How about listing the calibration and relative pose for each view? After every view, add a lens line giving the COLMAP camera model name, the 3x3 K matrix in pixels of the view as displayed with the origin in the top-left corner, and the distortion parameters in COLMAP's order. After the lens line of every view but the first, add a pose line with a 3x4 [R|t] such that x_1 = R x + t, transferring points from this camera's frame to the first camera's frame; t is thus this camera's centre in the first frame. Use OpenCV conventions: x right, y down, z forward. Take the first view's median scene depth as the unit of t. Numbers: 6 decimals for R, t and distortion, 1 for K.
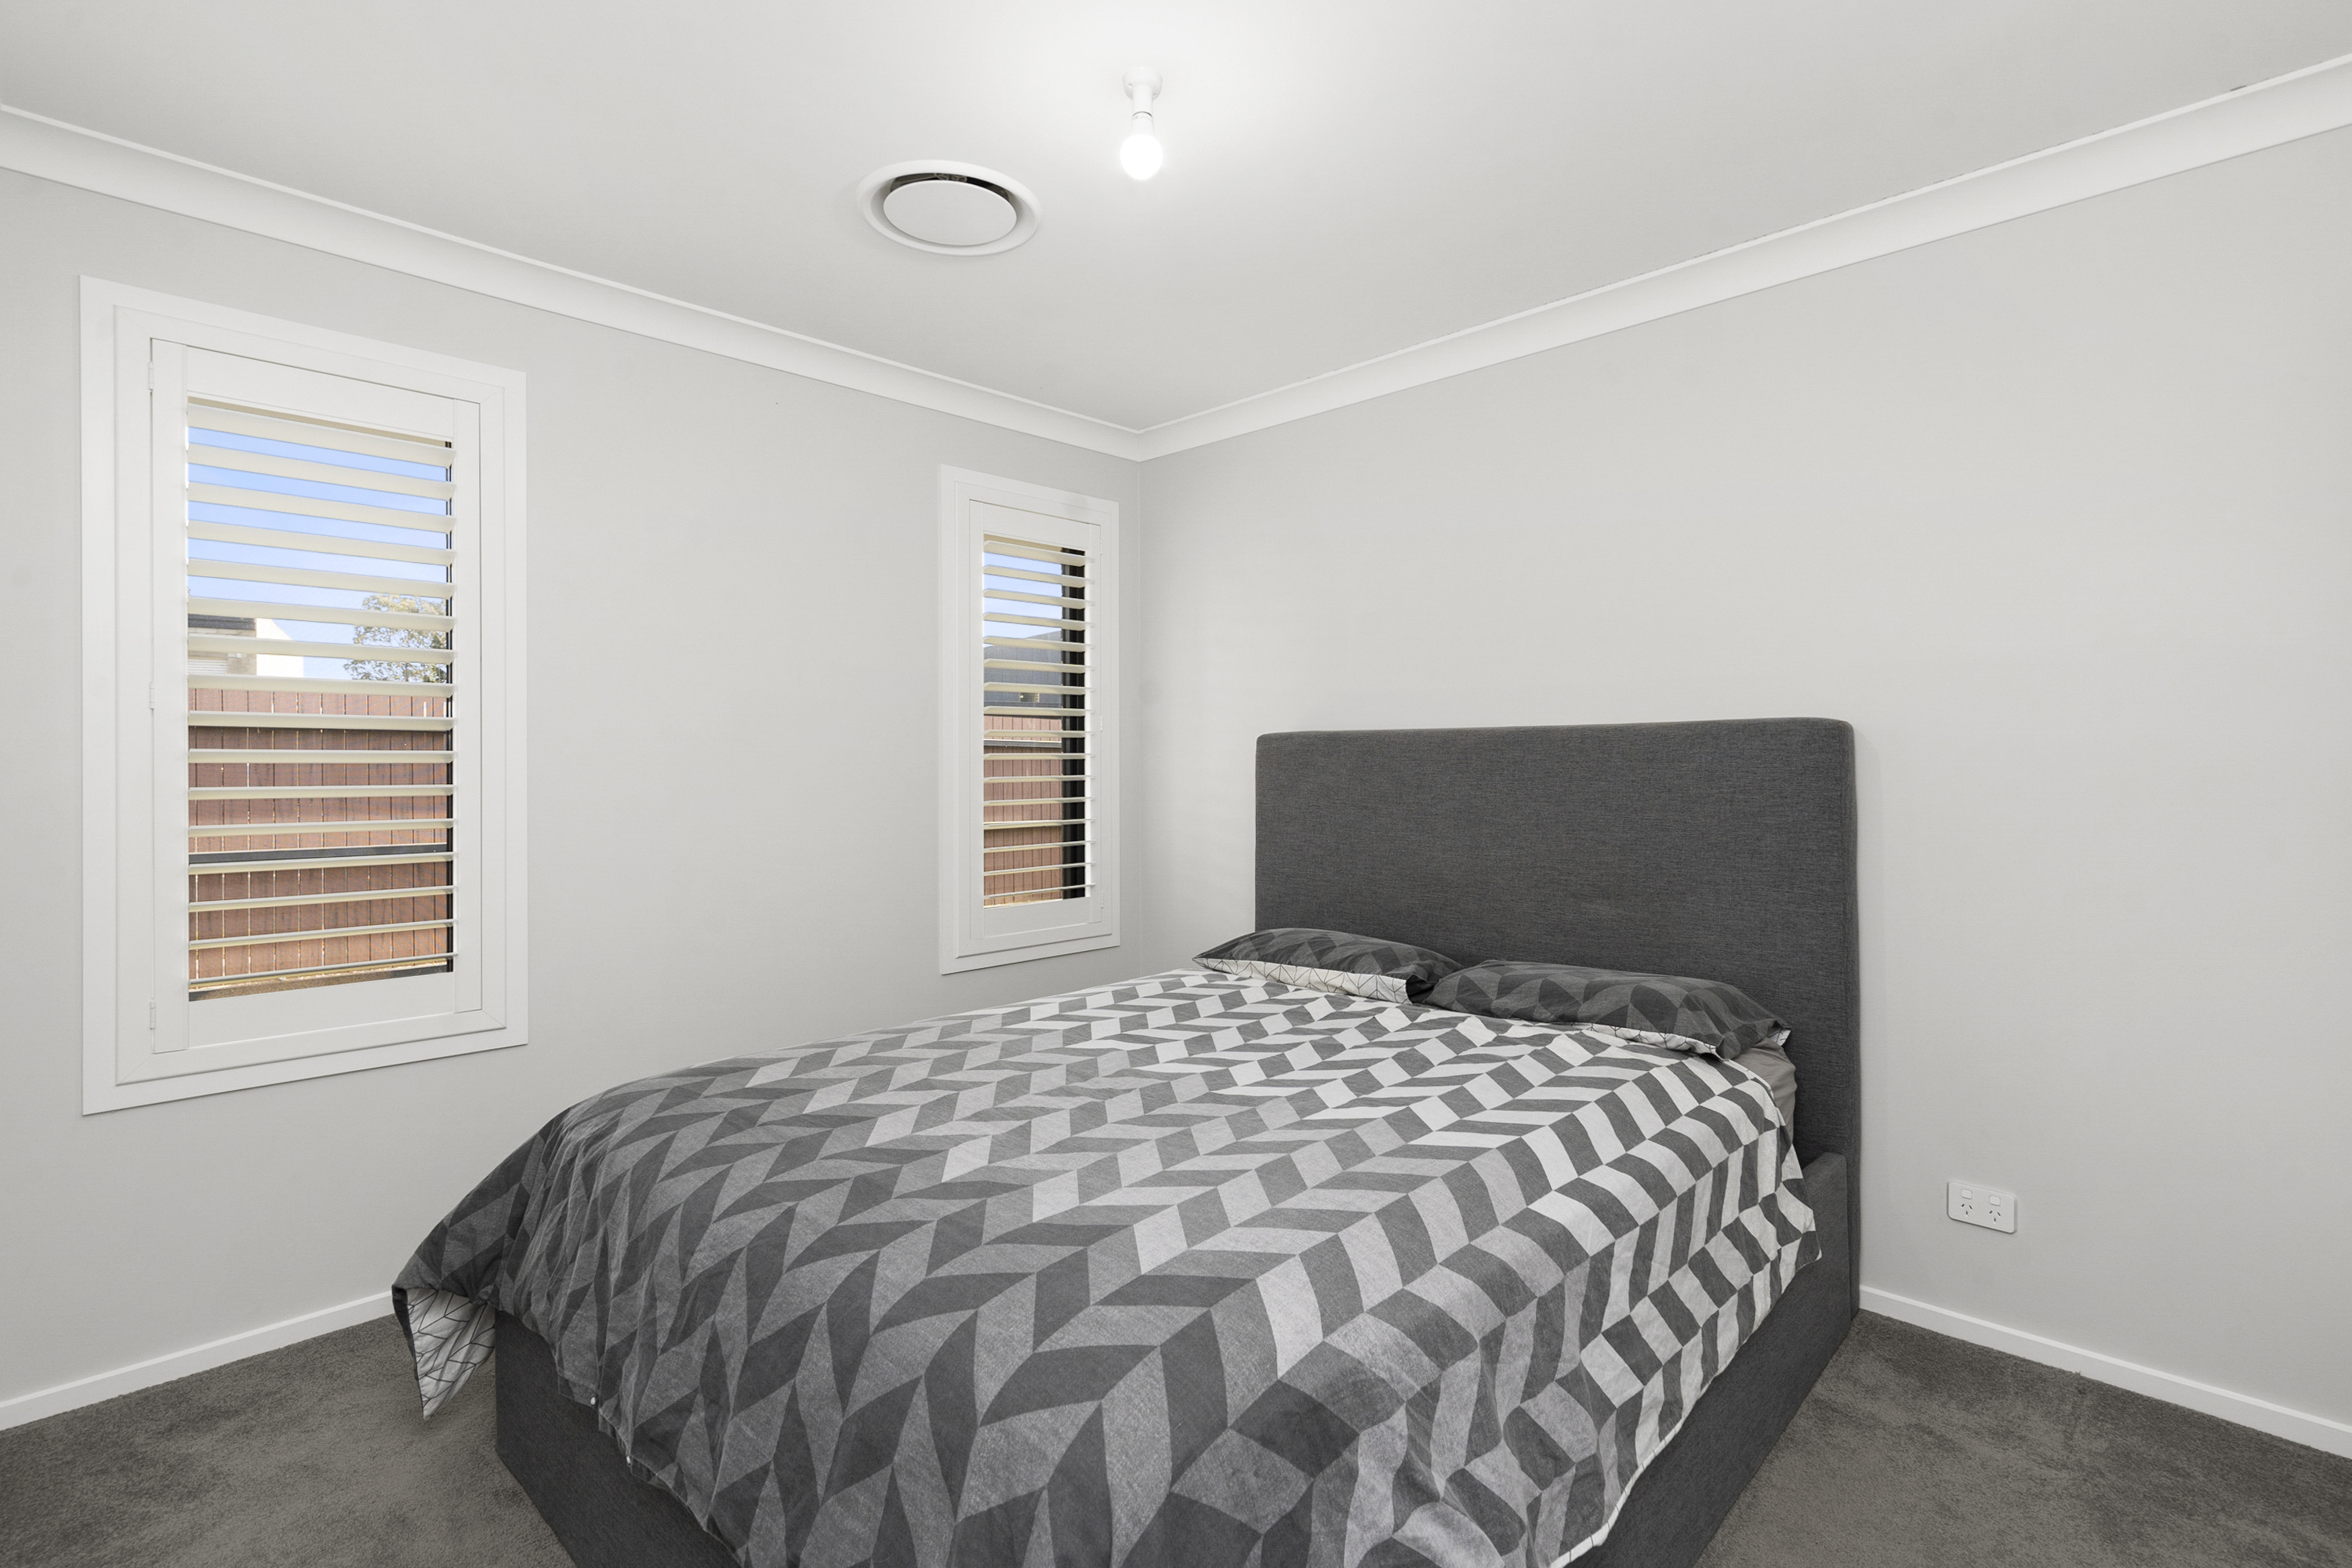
lens RADIAL K [[1070.0, 0, 1179.9], [0, 1070.0, 773.1], [0, 0, 1]] dist [0.002577, 0.000180]
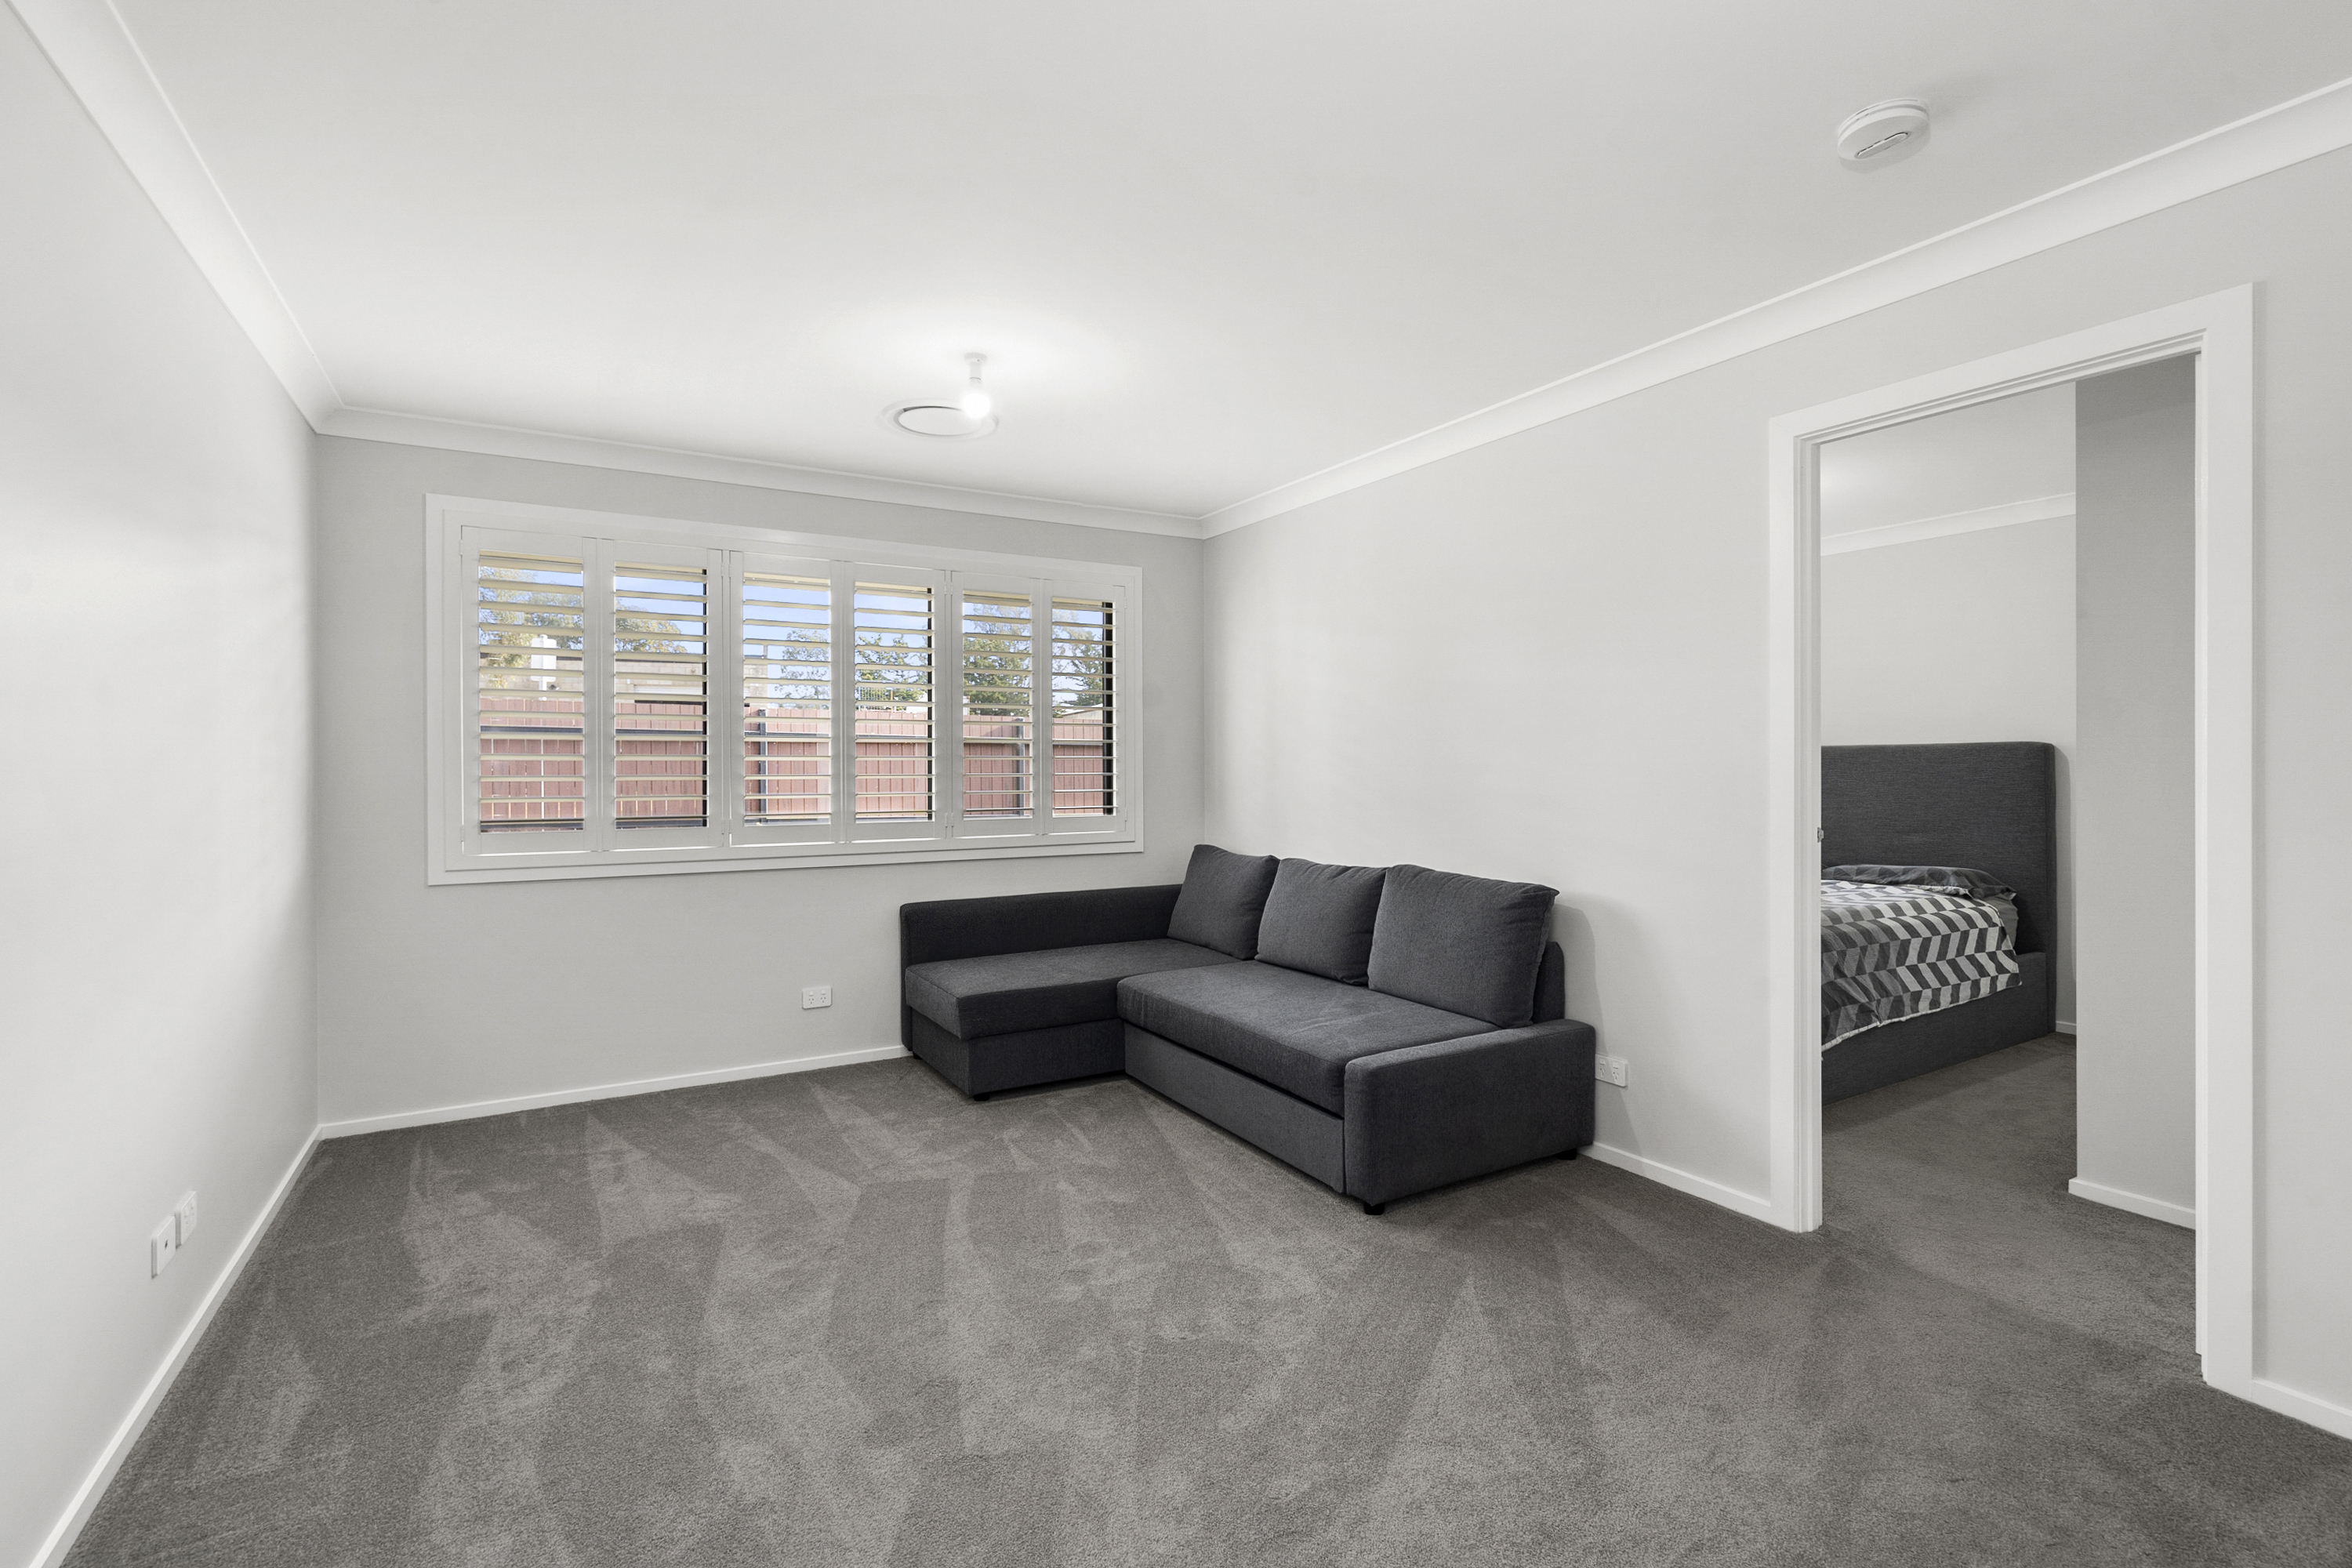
lens RADIAL K [[1070.0, 0, 1172.0], [0, 1070.0, 777.9], [0, 0, 1]] dist [0.002577, 0.000180]
pose [[0.968118, 0.006583, -0.250407, -0.556559], [-0.005081, 0.999965, 0.006644, 0.013538], [0.250442, -0.005160, 0.968118, -1.594792]]
